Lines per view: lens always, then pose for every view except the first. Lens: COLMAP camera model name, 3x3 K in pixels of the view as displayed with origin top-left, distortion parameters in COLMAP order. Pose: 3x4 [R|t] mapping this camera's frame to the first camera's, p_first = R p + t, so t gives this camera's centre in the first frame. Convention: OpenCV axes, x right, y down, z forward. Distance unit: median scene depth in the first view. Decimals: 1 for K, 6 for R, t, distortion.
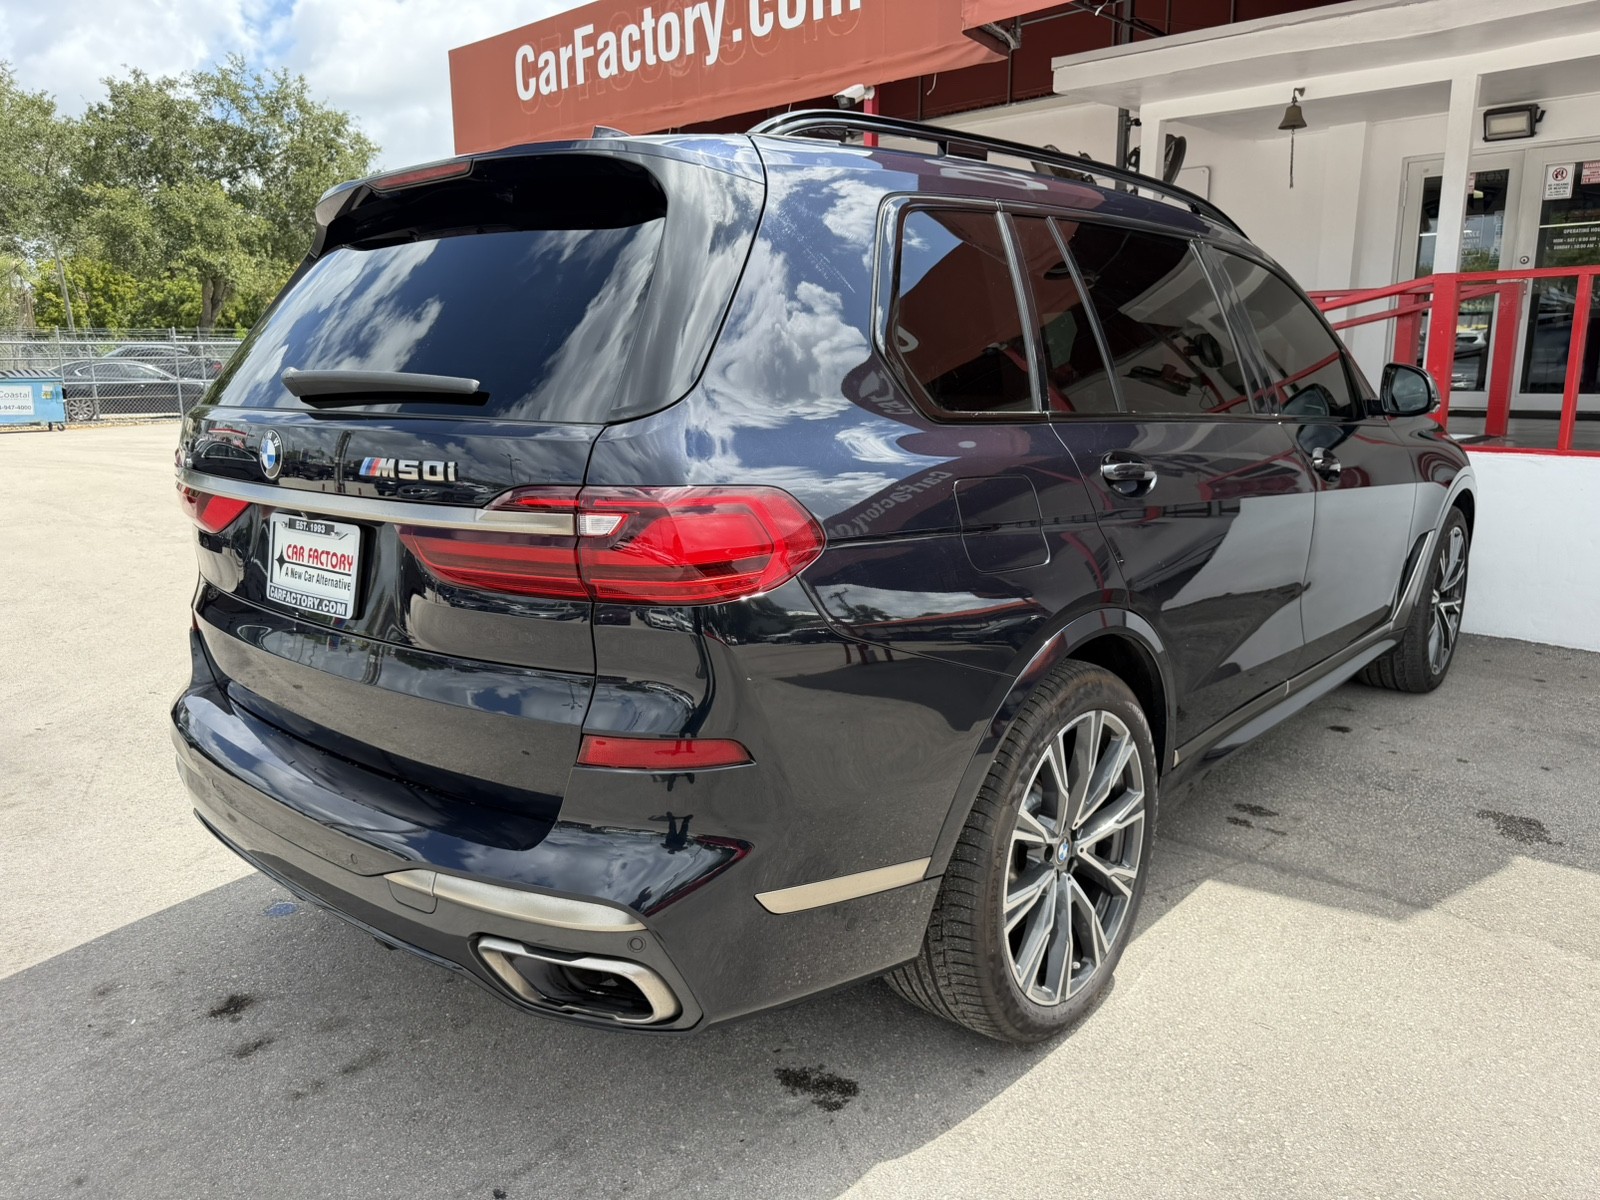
lens RADIAL K [[1122.6, 0, 800.0], [0, 1122.6, 600.0], [0, 0, 1]] dist [-0.001544, -0.002571]
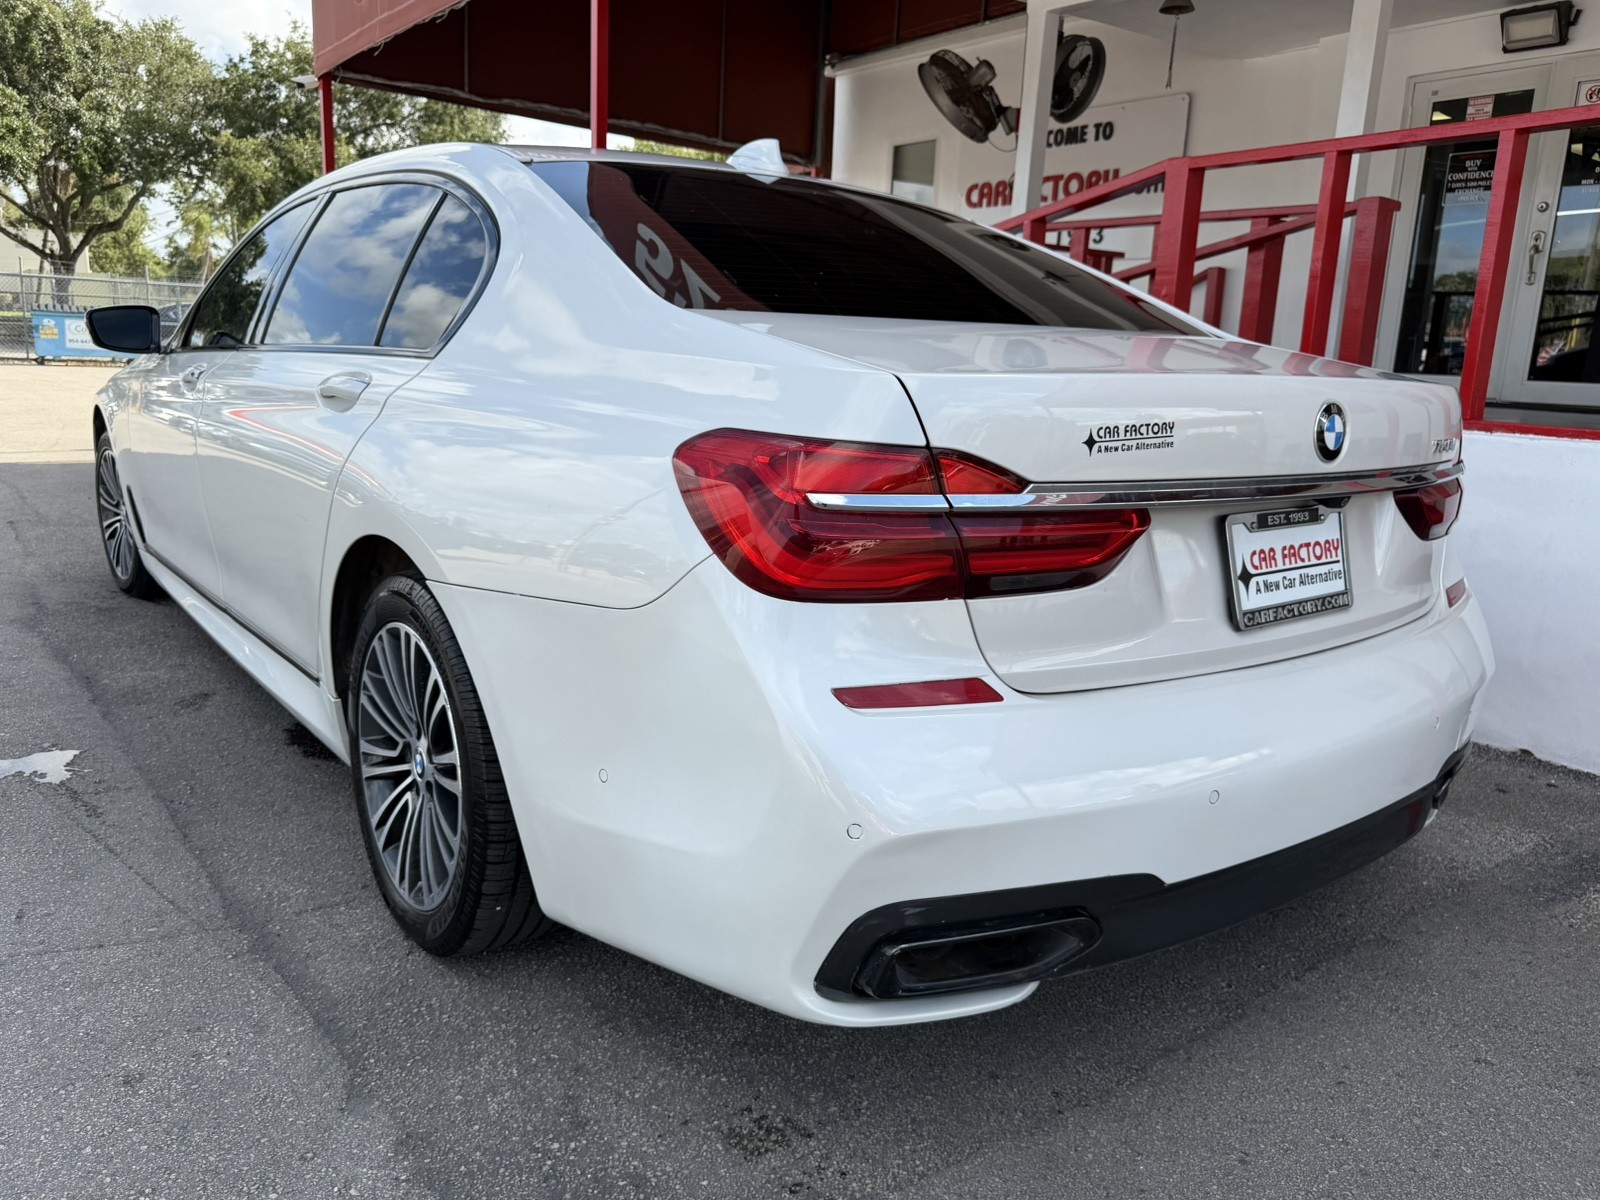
lens RADIAL K [[1156.9, 0, 799.7], [0, 1156.9, 605.8], [0, 0, 1]] dist [-0.003896, -0.001447]
pose [[0.985222, 0.085398, -0.148473, 0.317481], [-0.084569, 0.996347, 0.011895, 0.005202], [0.148946, 0.000837, 0.988845, 0.154673]]
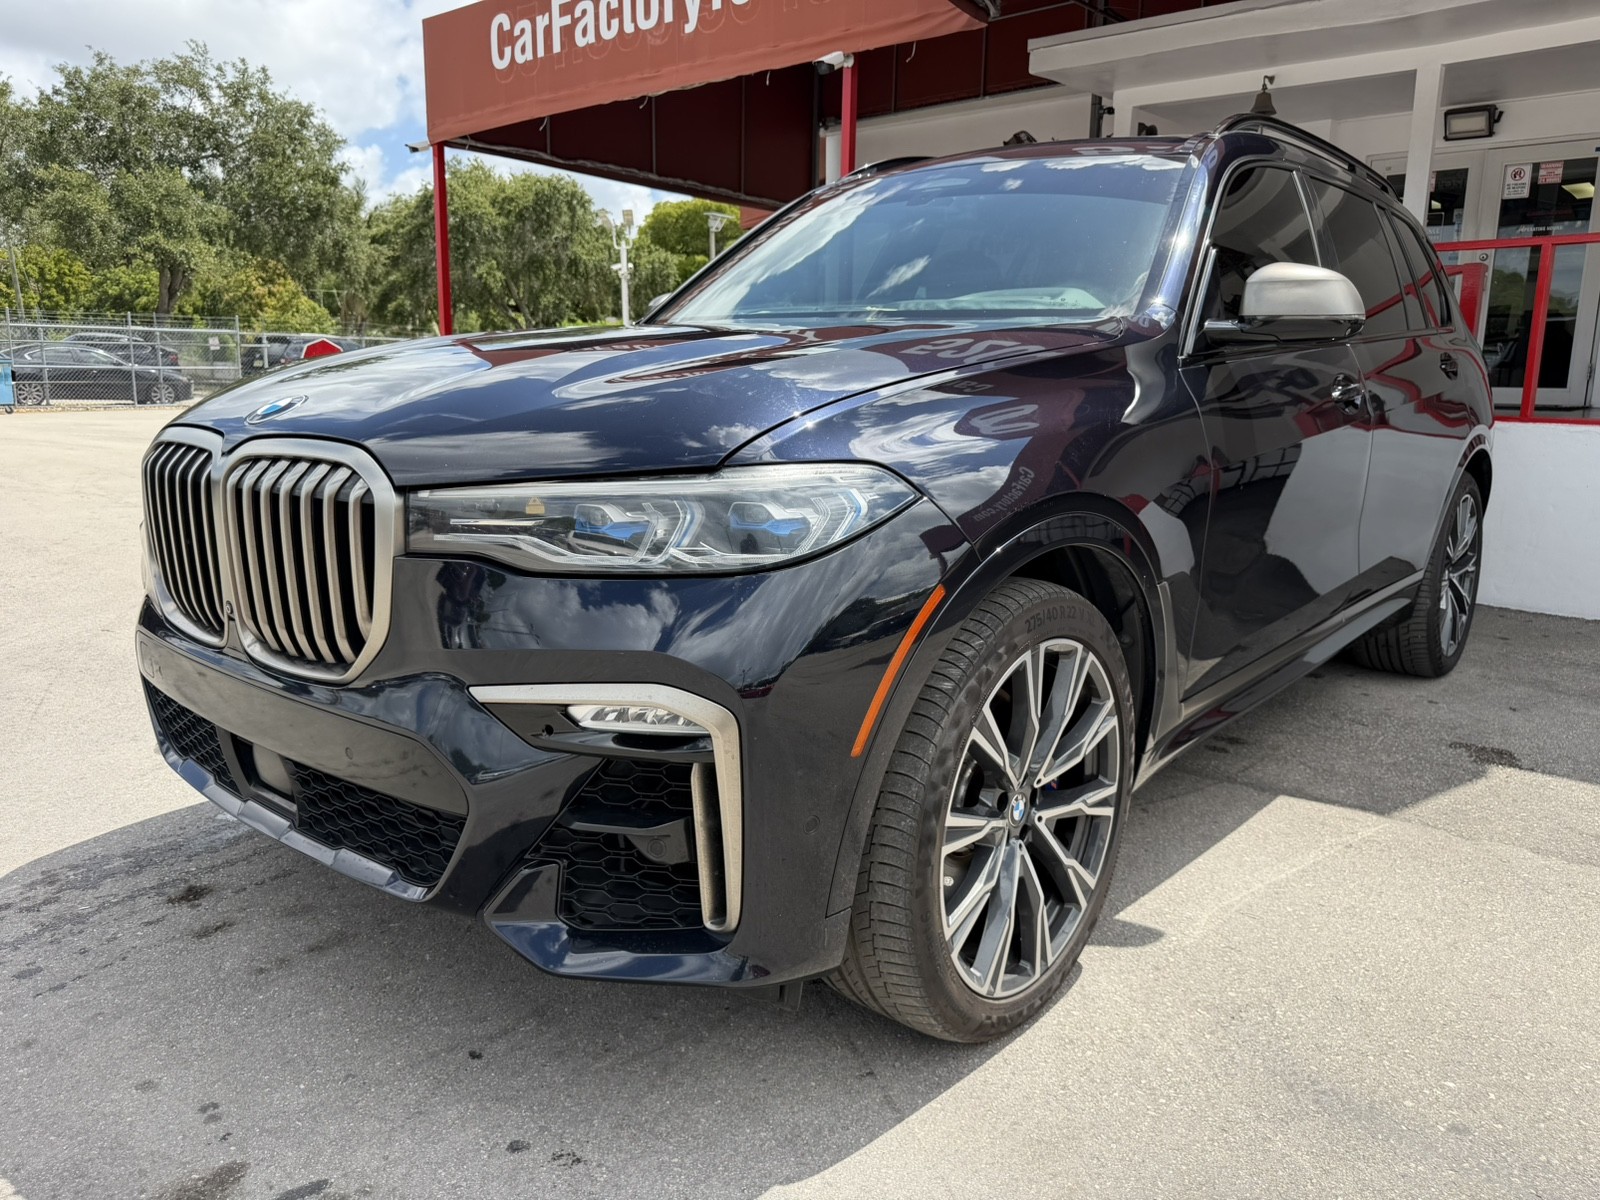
lens RADIAL K [[1125.1, 0, 804.2], [0, 1125.1, 595.6], [0, 0, 1]] dist [-0.005757, -0.000172]
pose [[0.999175, 0.015543, 0.037525, -0.006814], [-0.014960, 0.999764, -0.015761, 0.035262], [-0.037761, 0.015187, 0.999171, 0.005154]]
